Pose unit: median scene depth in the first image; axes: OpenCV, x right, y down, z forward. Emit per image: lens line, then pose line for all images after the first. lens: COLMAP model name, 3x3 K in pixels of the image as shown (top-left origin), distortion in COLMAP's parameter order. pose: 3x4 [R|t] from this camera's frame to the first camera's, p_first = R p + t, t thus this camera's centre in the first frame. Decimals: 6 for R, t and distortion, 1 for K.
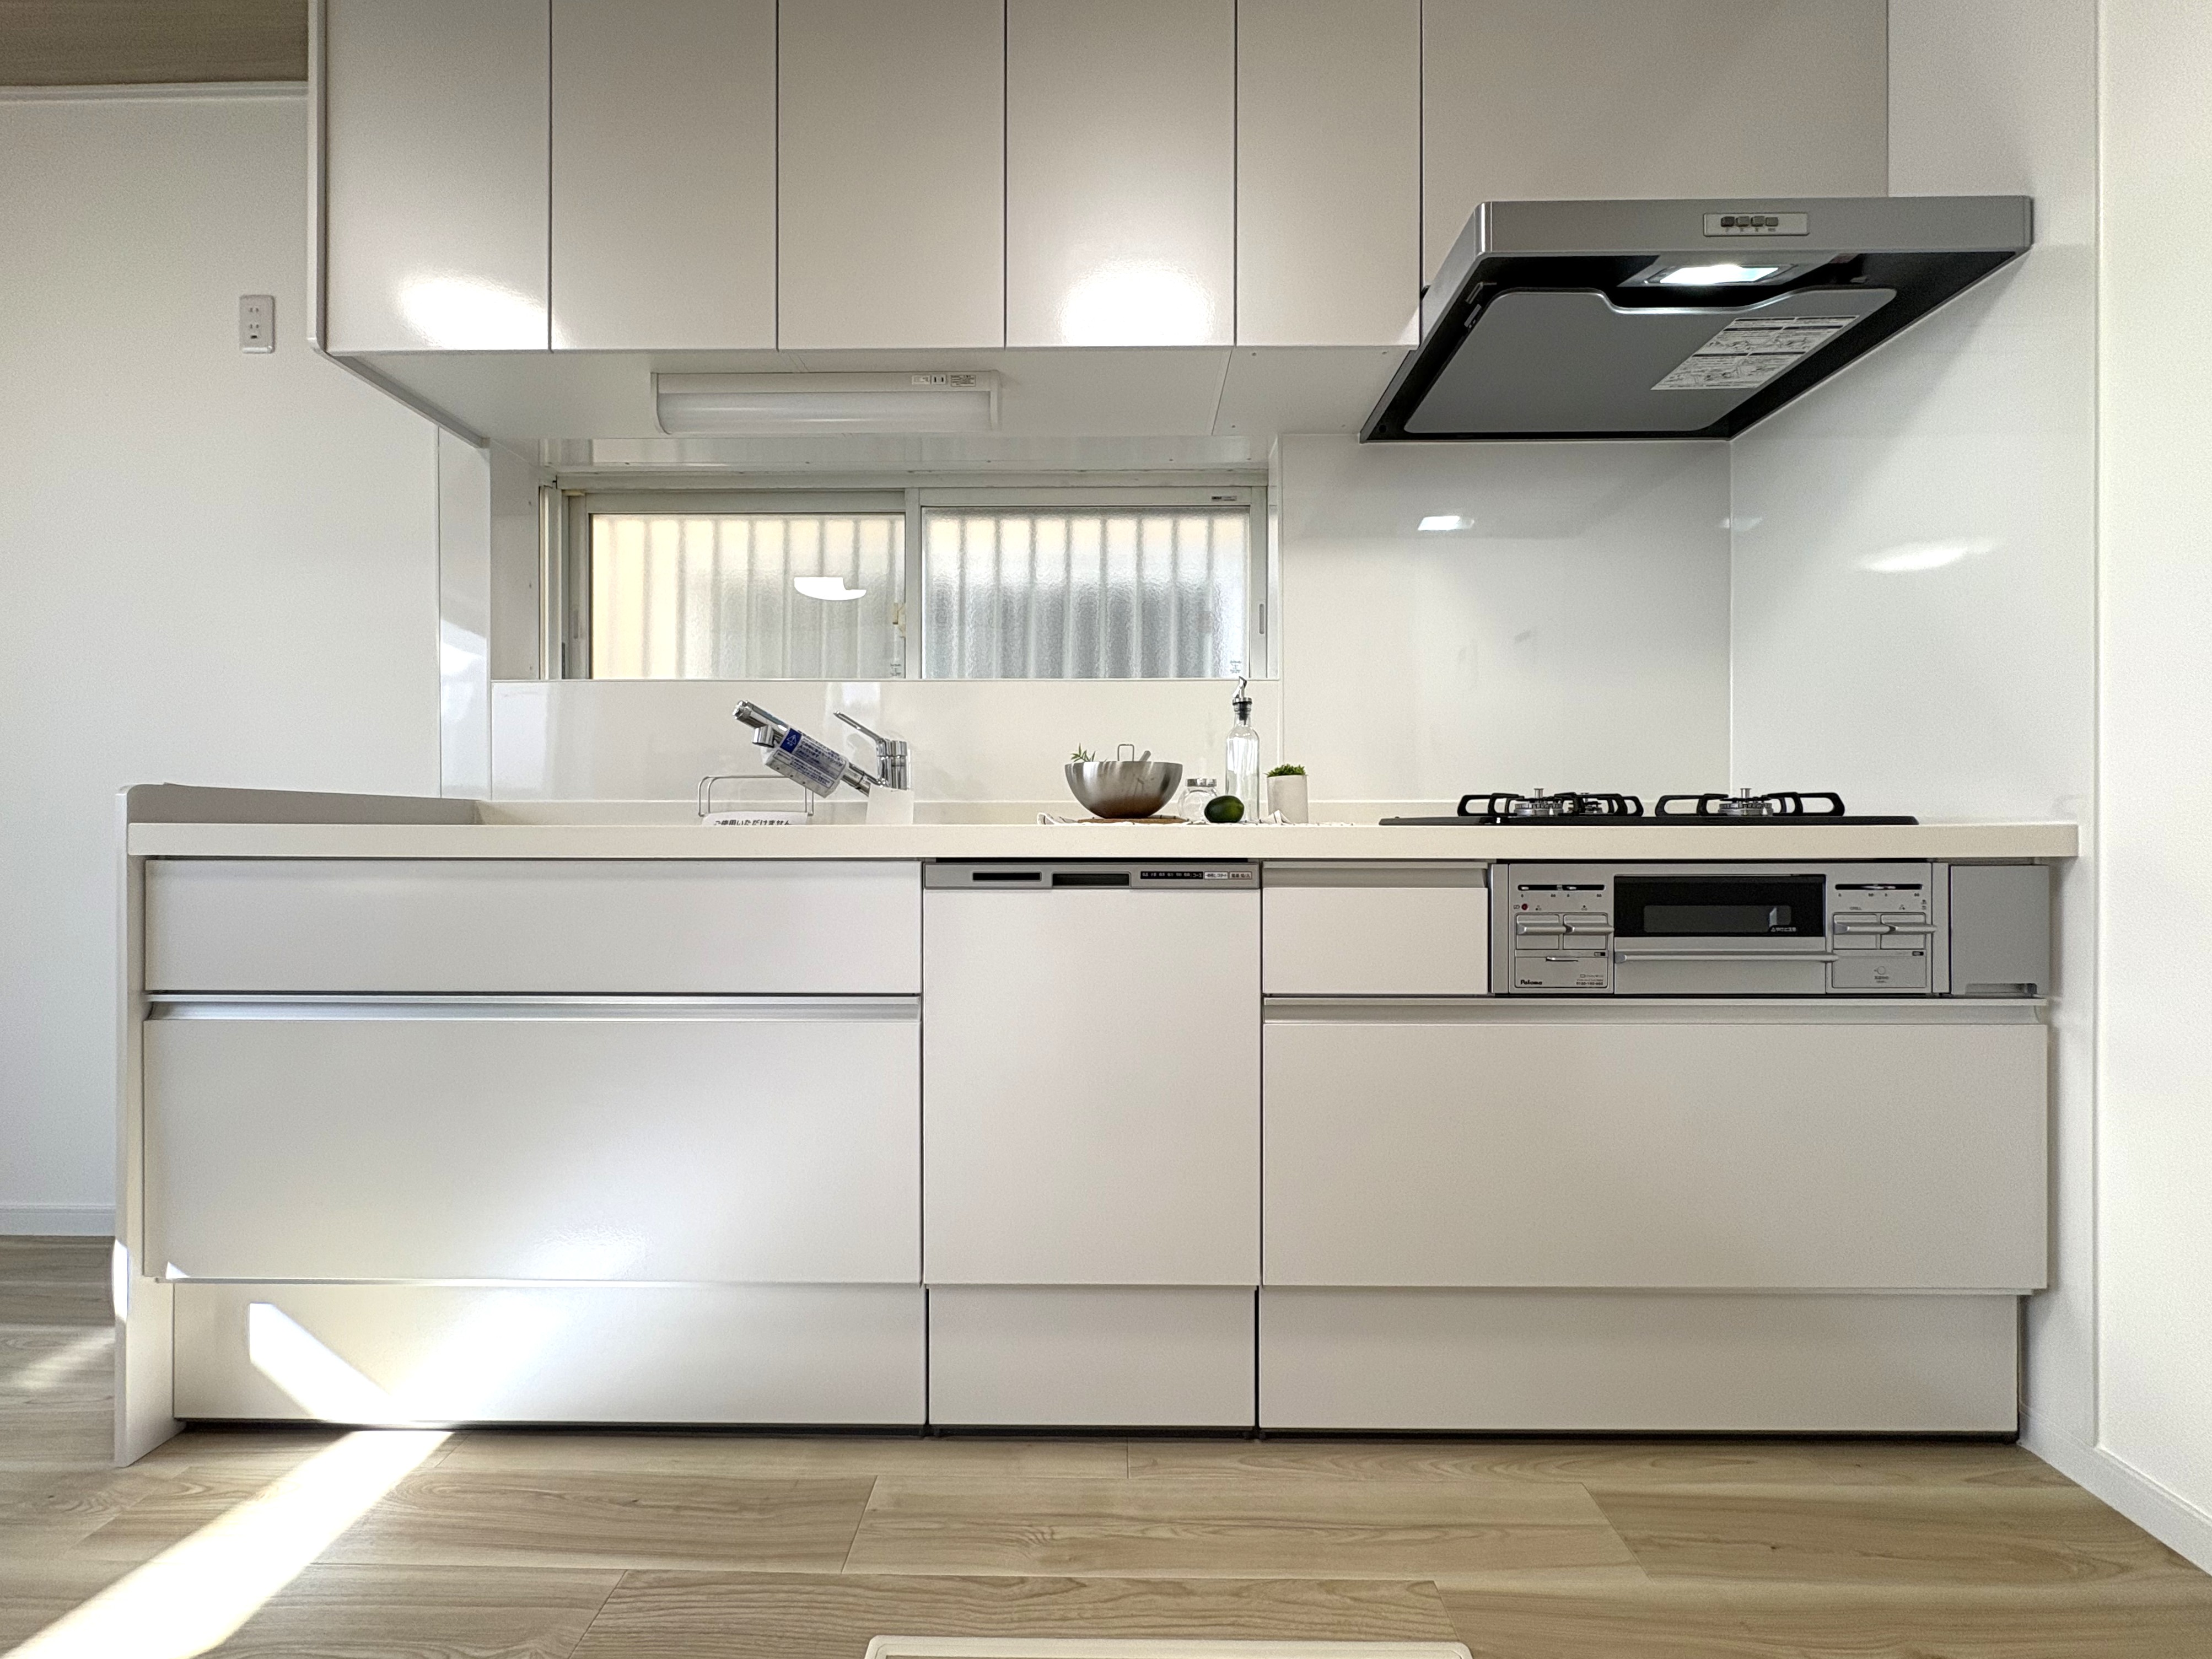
lens RADIAL K [[881.6, 0, 1102.0], [0, 881.6, 830.8], [0, 0, 1]] dist [-0.001302, -0.000141]
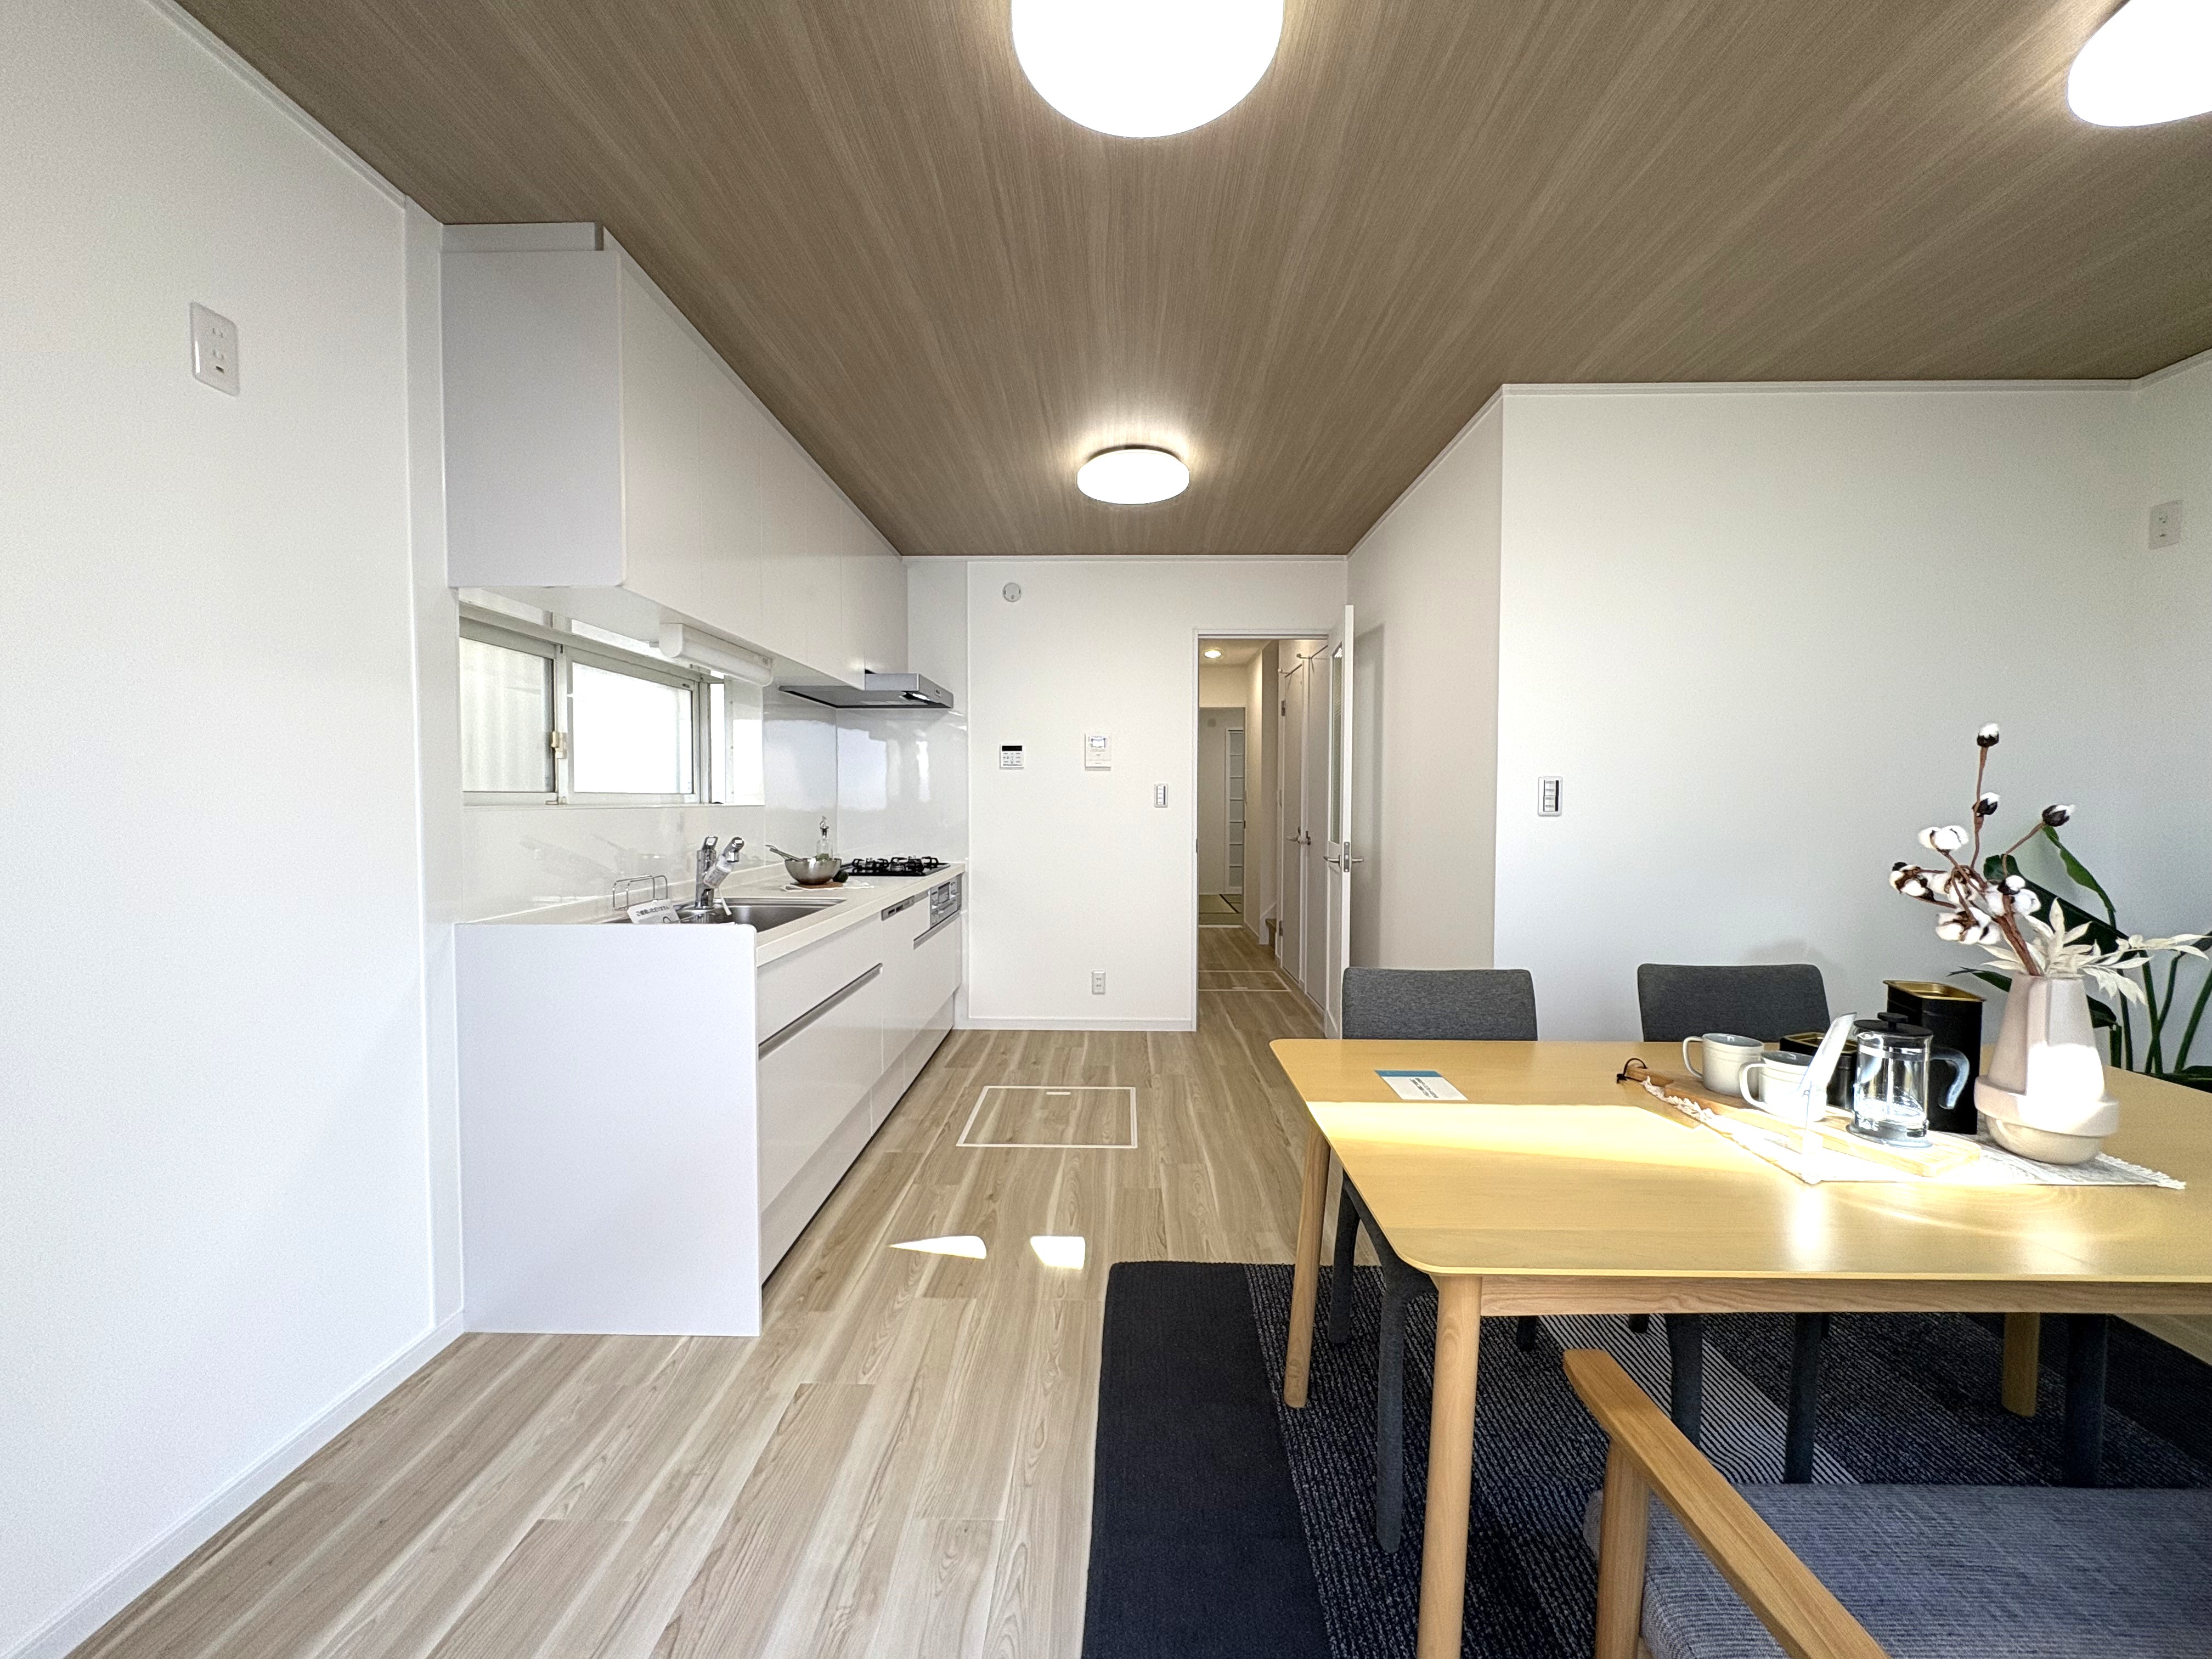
lens RADIAL K [[881.3, 0, 1103.7], [0, 881.3, 828.0], [0, 0, 1]] dist [0.002860, 0.000528]
pose [[0.007933, -0.033166, 0.999418, -2.759213], [-0.000679, 0.999449, 0.033172, -0.289944], [-0.999968, -0.000942, 0.007906, 0.341437]]
